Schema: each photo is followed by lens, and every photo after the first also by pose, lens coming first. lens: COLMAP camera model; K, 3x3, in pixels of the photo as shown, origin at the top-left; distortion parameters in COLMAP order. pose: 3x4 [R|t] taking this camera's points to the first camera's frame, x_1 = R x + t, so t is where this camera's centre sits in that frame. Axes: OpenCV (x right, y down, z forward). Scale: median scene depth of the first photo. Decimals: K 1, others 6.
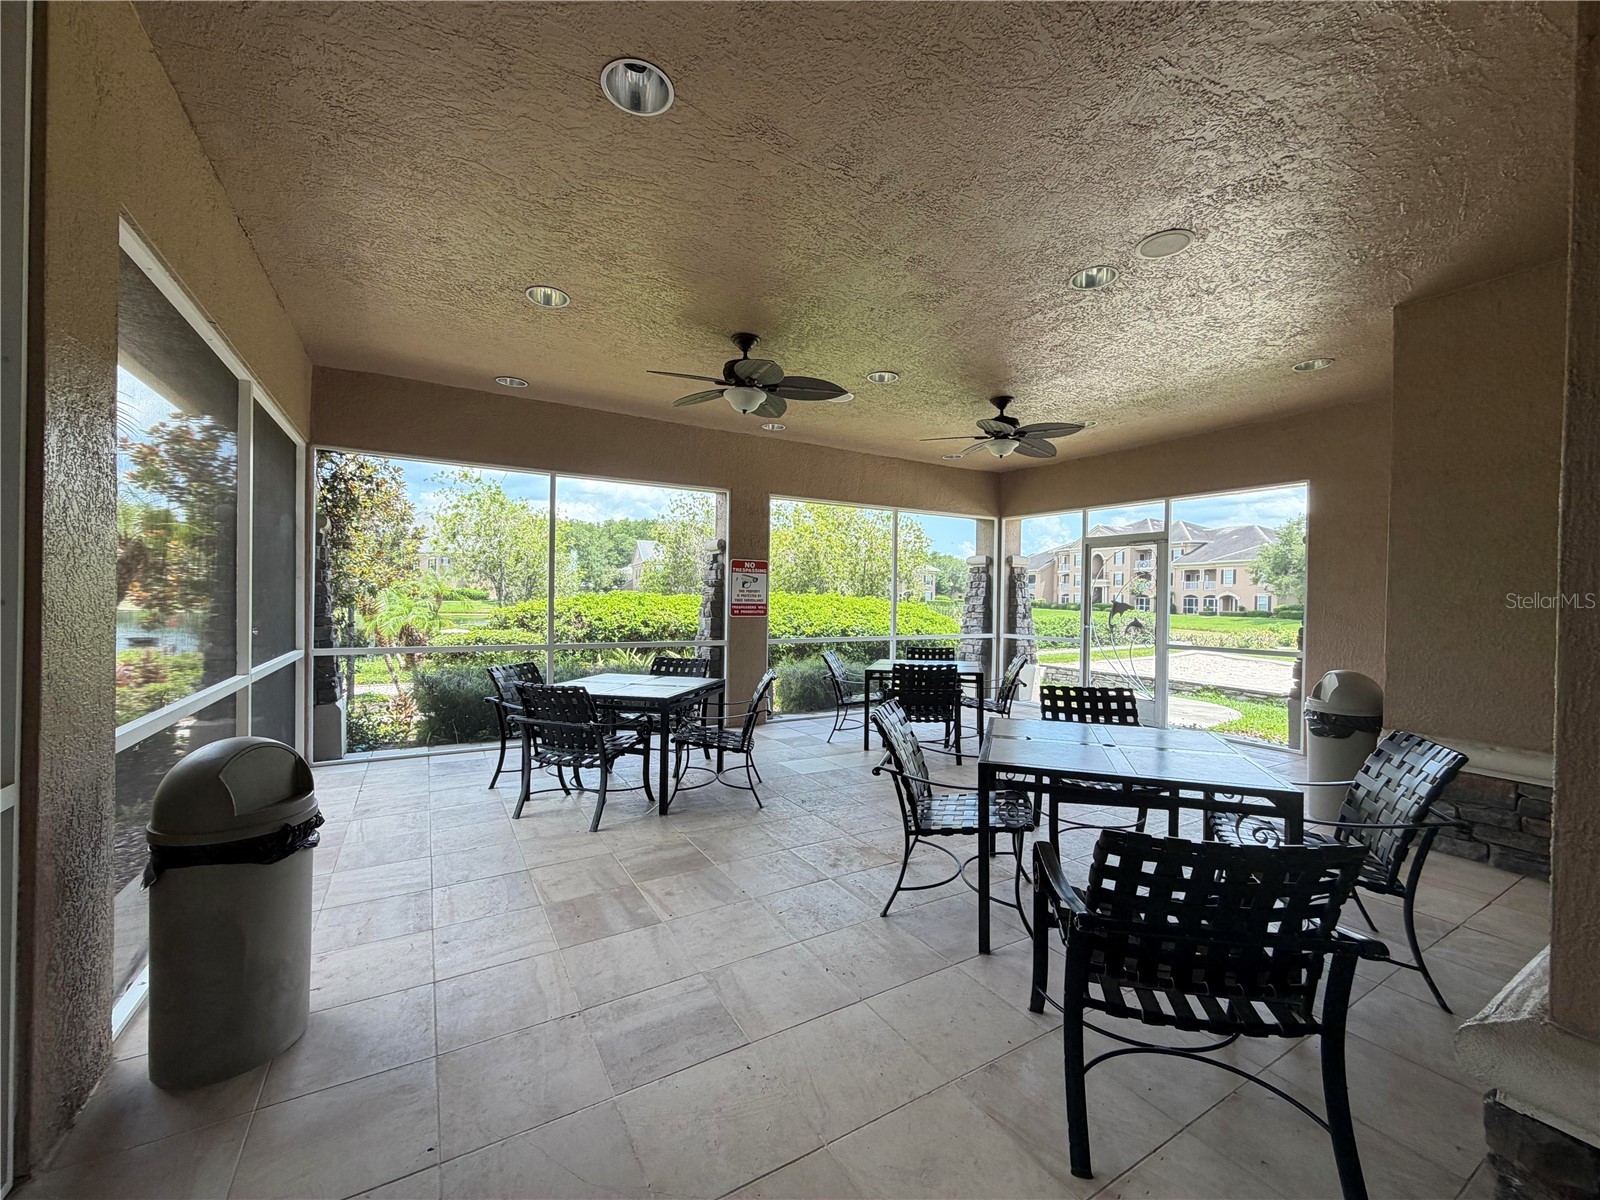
lens RADIAL K [[642.5, 0, 800.8], [0, 642.5, 598.0], [0, 0, 1]] dist [-0.002979, -0.000261]
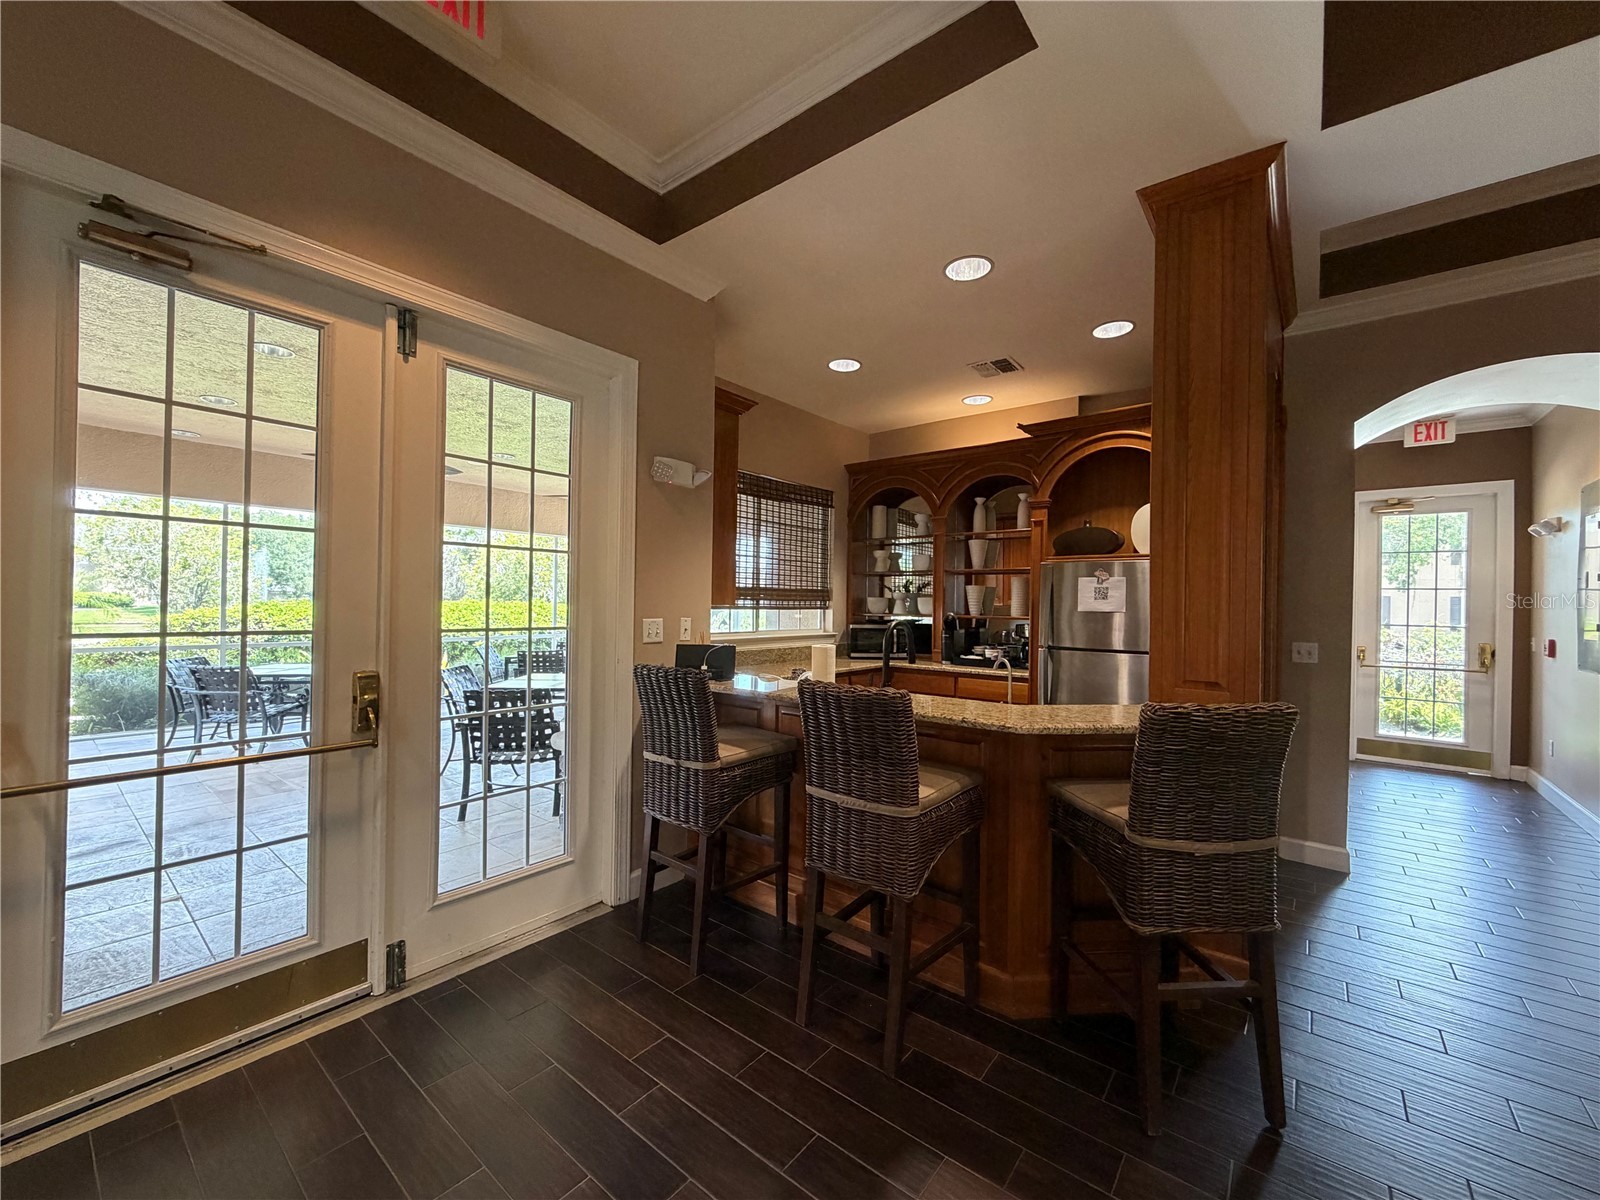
lens RADIAL K [[642.5, 0, 797.0], [0, 642.5, 606.0], [0, 0, 1]] dist [-0.002979, -0.000261]
pose [[0.938616, -0.002852, 0.344951, 0.141225], [0.001544, 0.999991, 0.004066, -0.001933], [-0.344959, -0.003283, 0.938612, -0.341152]]
